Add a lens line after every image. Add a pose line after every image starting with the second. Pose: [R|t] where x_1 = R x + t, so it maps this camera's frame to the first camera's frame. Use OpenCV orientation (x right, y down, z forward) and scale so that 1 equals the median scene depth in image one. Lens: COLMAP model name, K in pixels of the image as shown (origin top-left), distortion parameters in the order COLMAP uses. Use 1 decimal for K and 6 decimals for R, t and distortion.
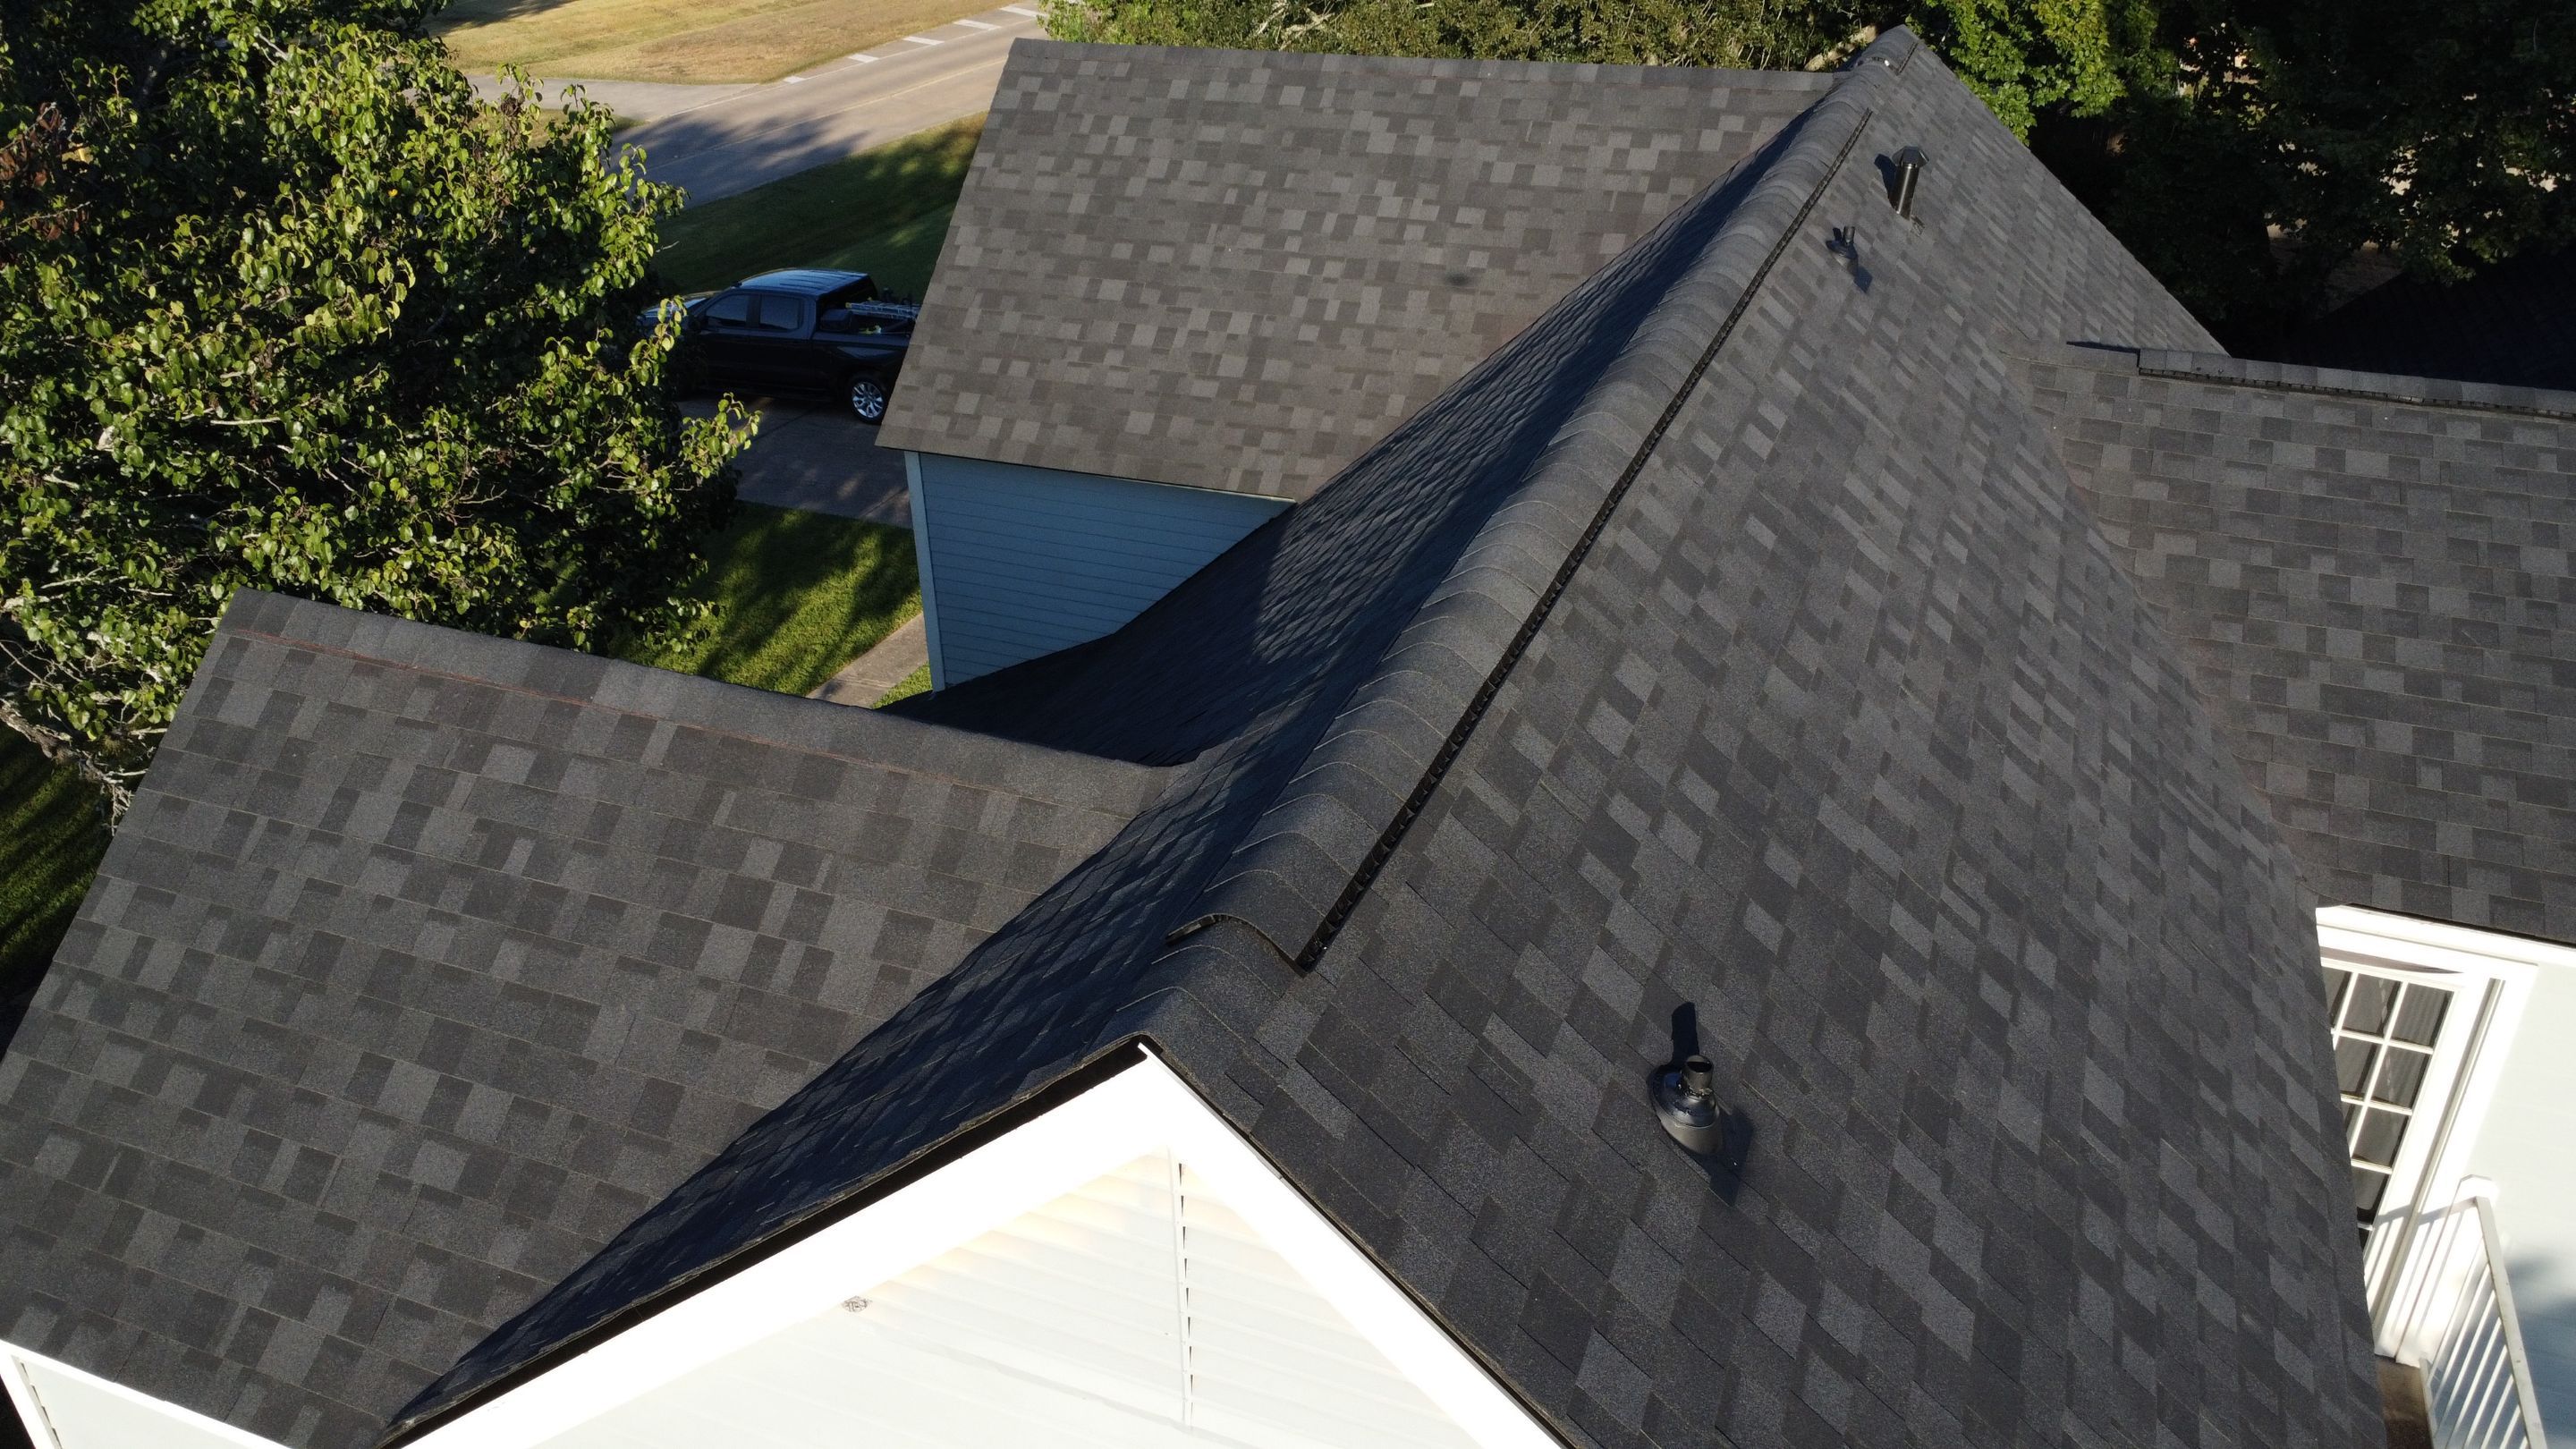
lens RADIAL K [[1857.4, 0, 1288.0], [0, 1857.4, 724.5], [0, 0, 1]] dist [-0.017797, -0.024733]
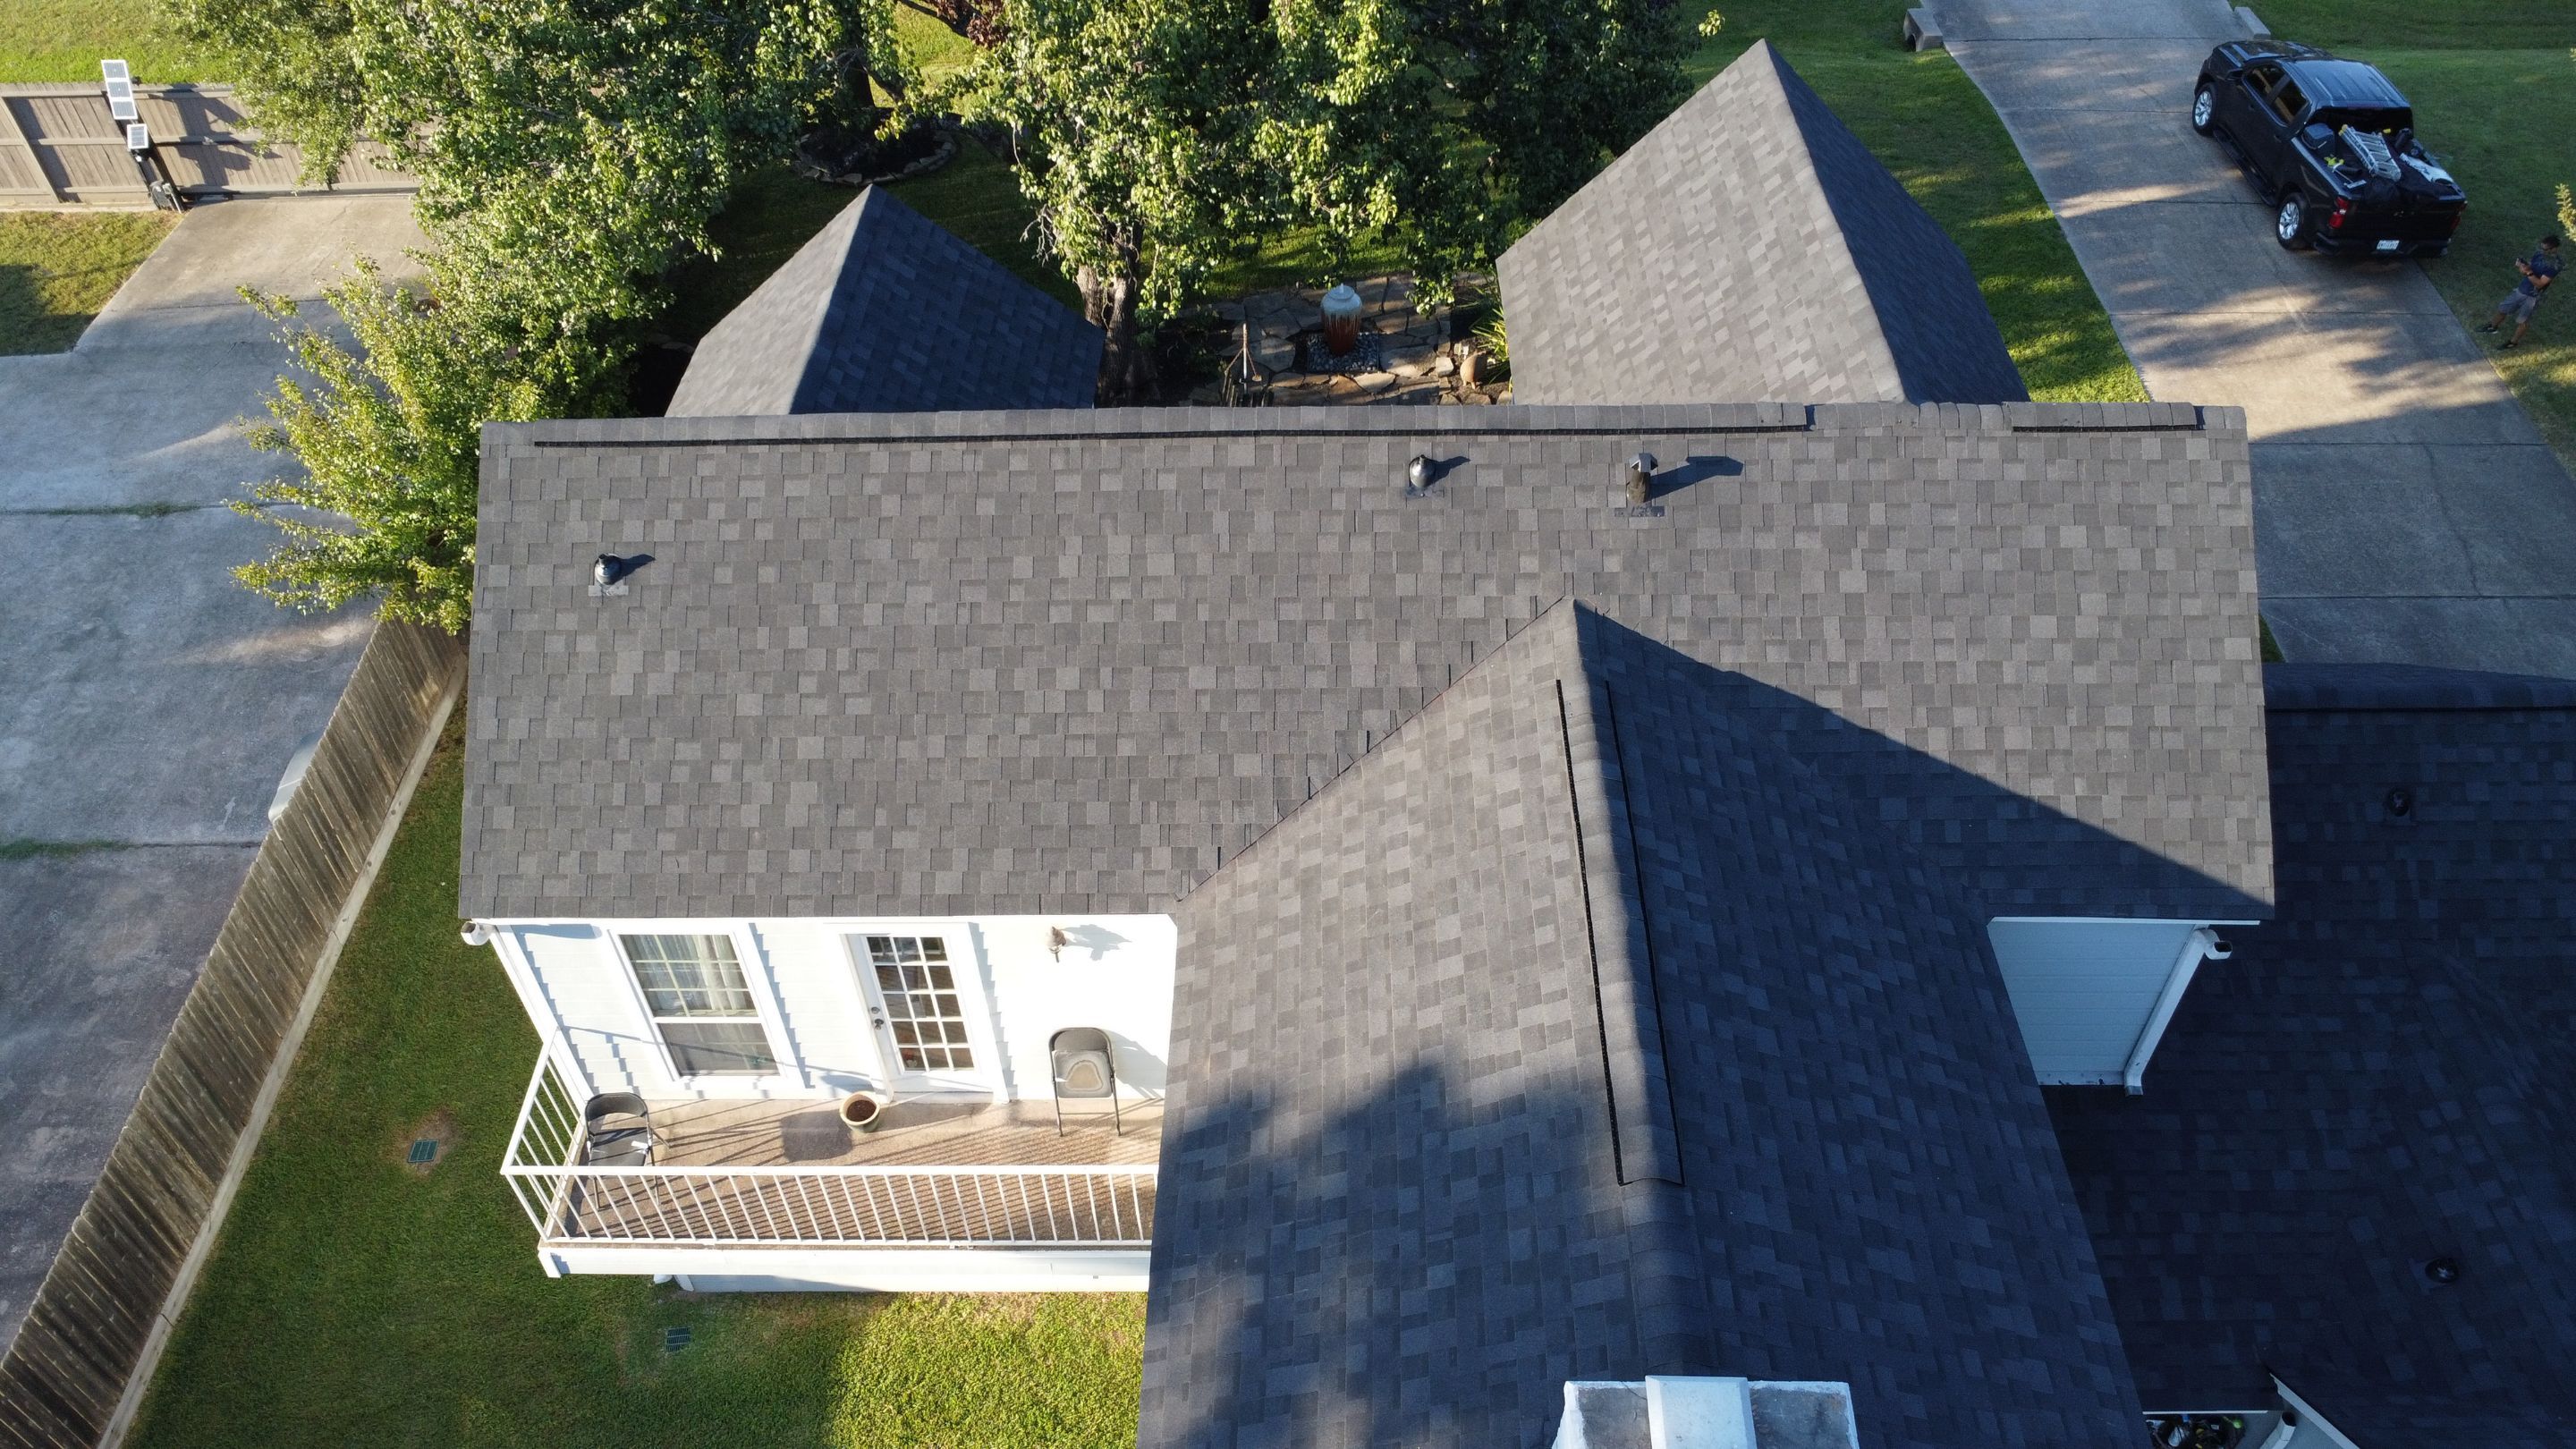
lens RADIAL K [[1857.4, 0, 1288.0], [0, 1857.4, 724.5], [0, 0, 1]] dist [-0.017797, -0.024733]
pose [[0.367501, 0.660691, -0.654545, 1.322851], [-0.435869, 0.744072, 0.506335, -0.780871], [0.821560, 0.099217, 0.561422, 0.090467]]
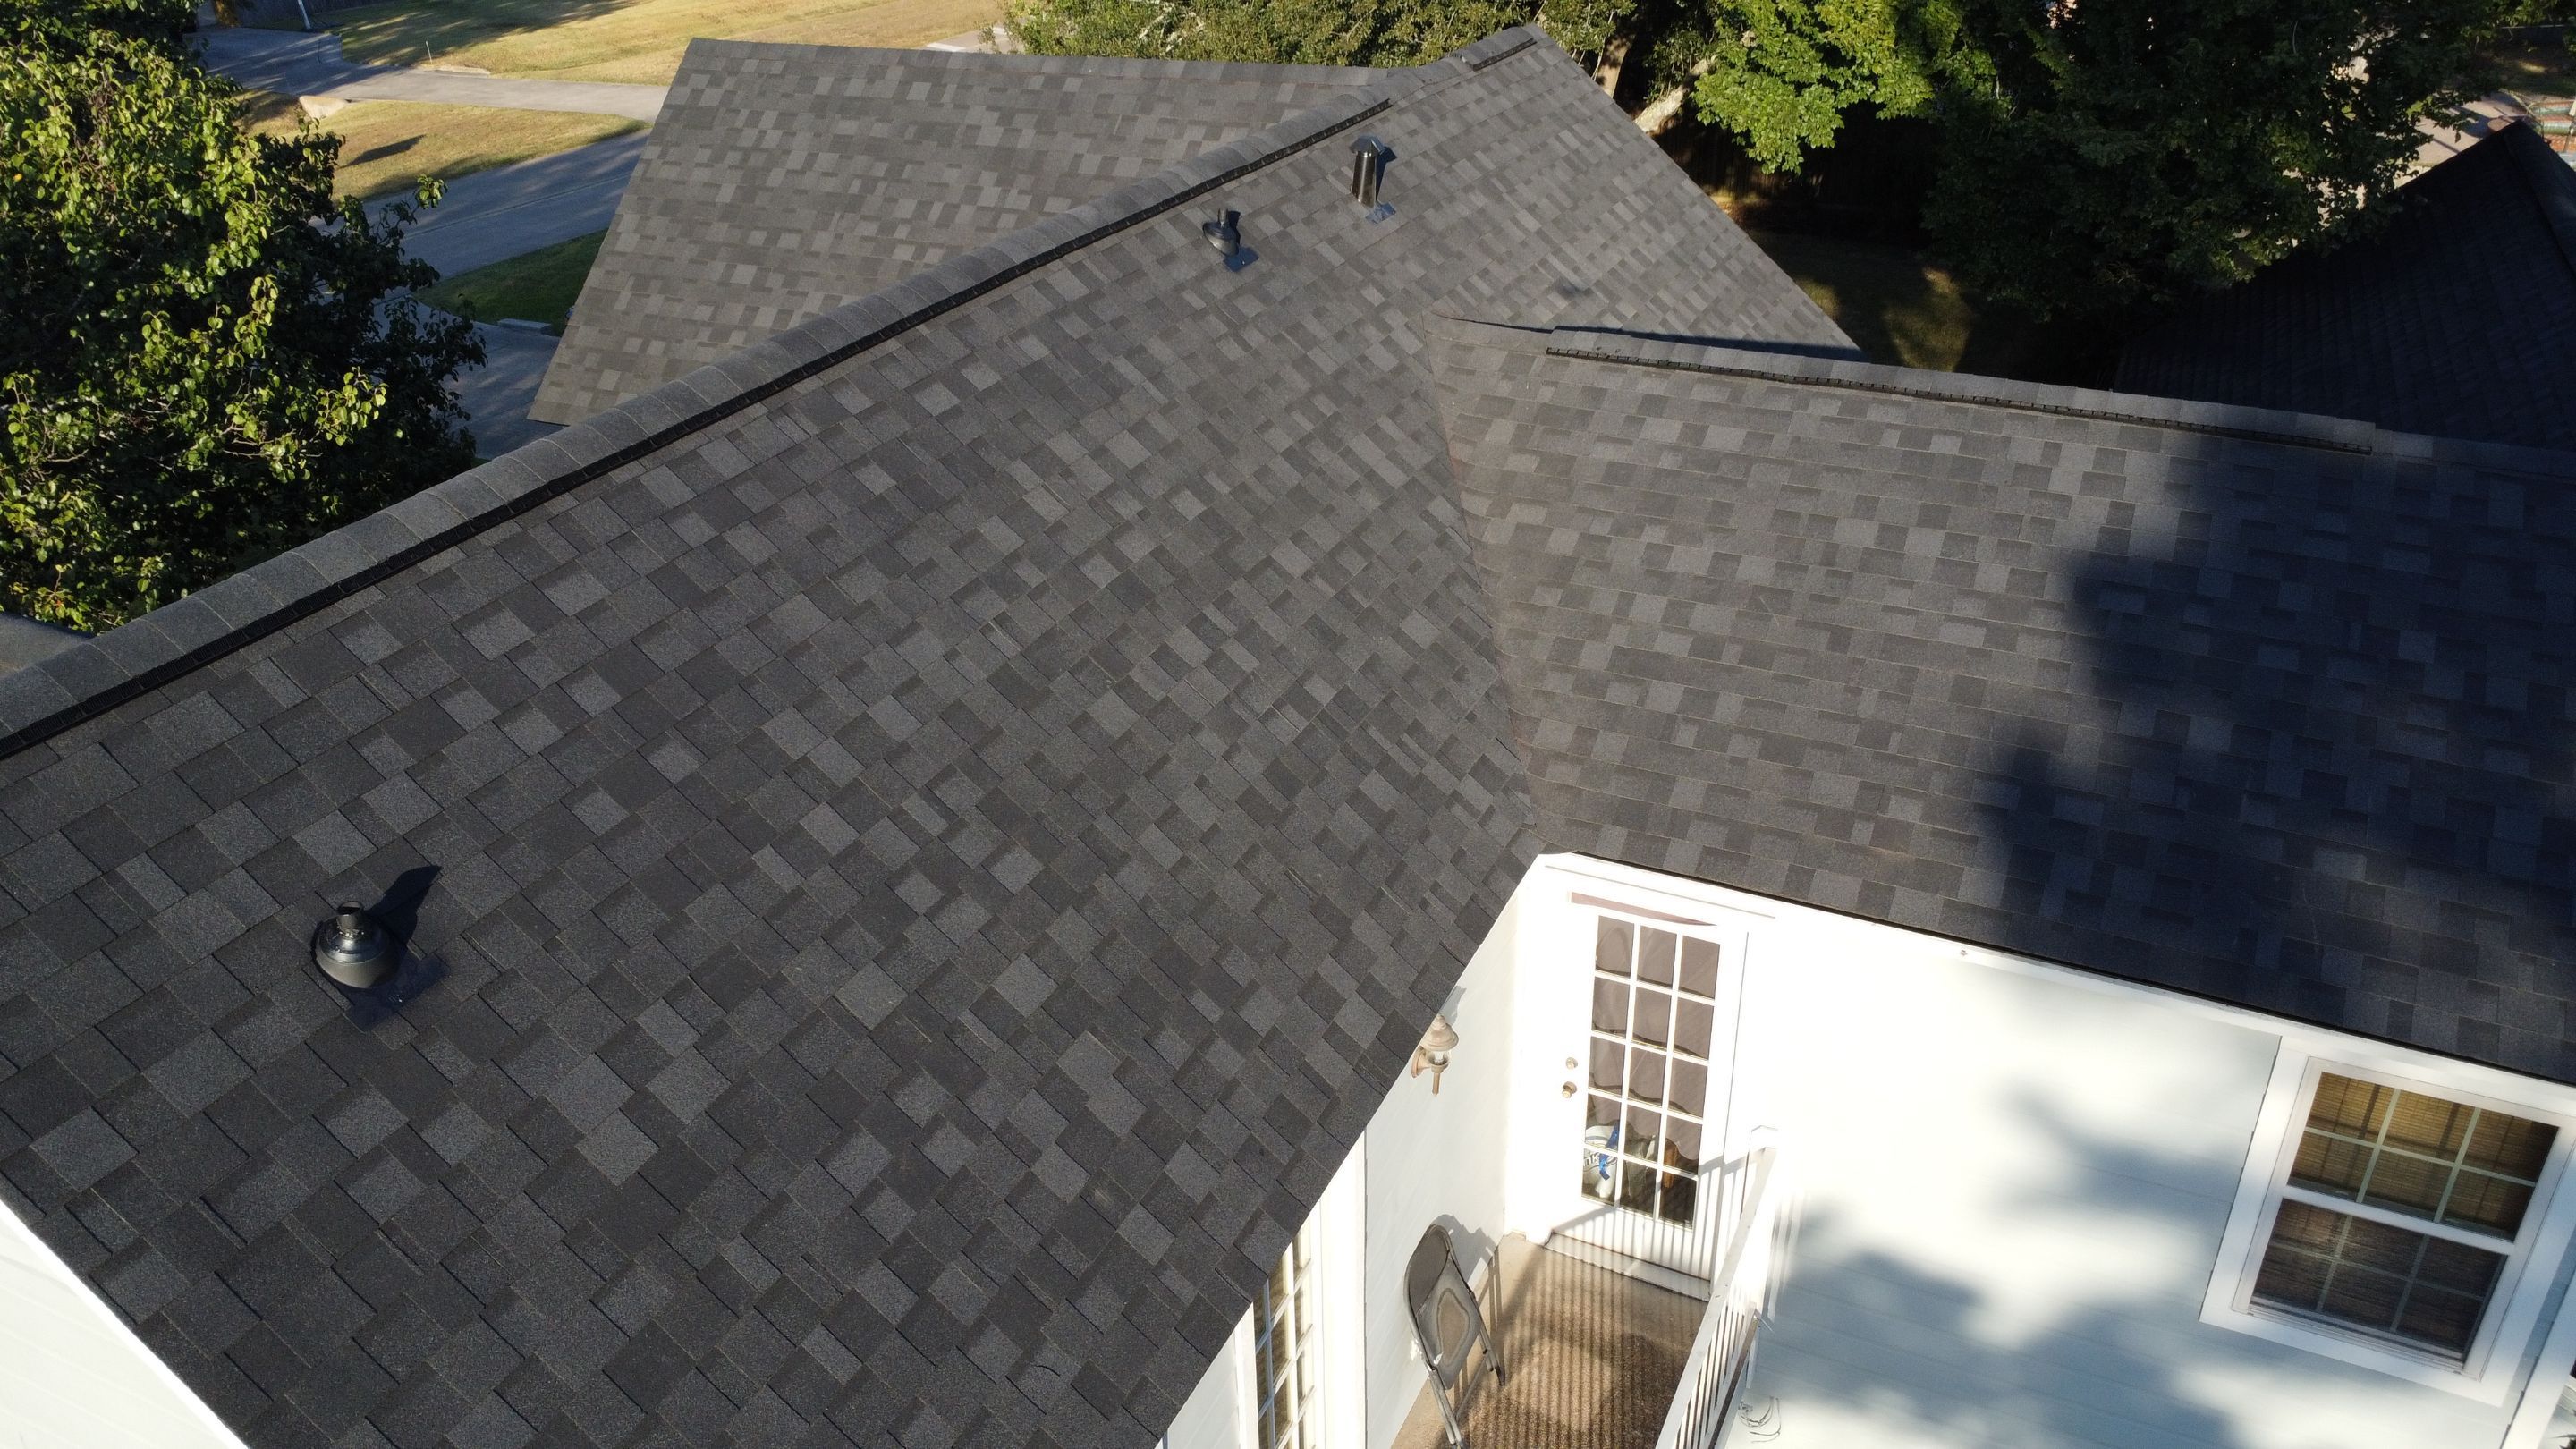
lens RADIAL K [[1857.4, 0, 1288.0], [0, 1857.4, 724.5], [0, 0, 1]] dist [-0.017797, -0.024733]
pose [[0.998295, 0.022021, -0.054050, 0.387074], [-0.022265, 0.999744, -0.003912, 0.027230], [0.053950, 0.005109, 0.998531, -0.050626]]
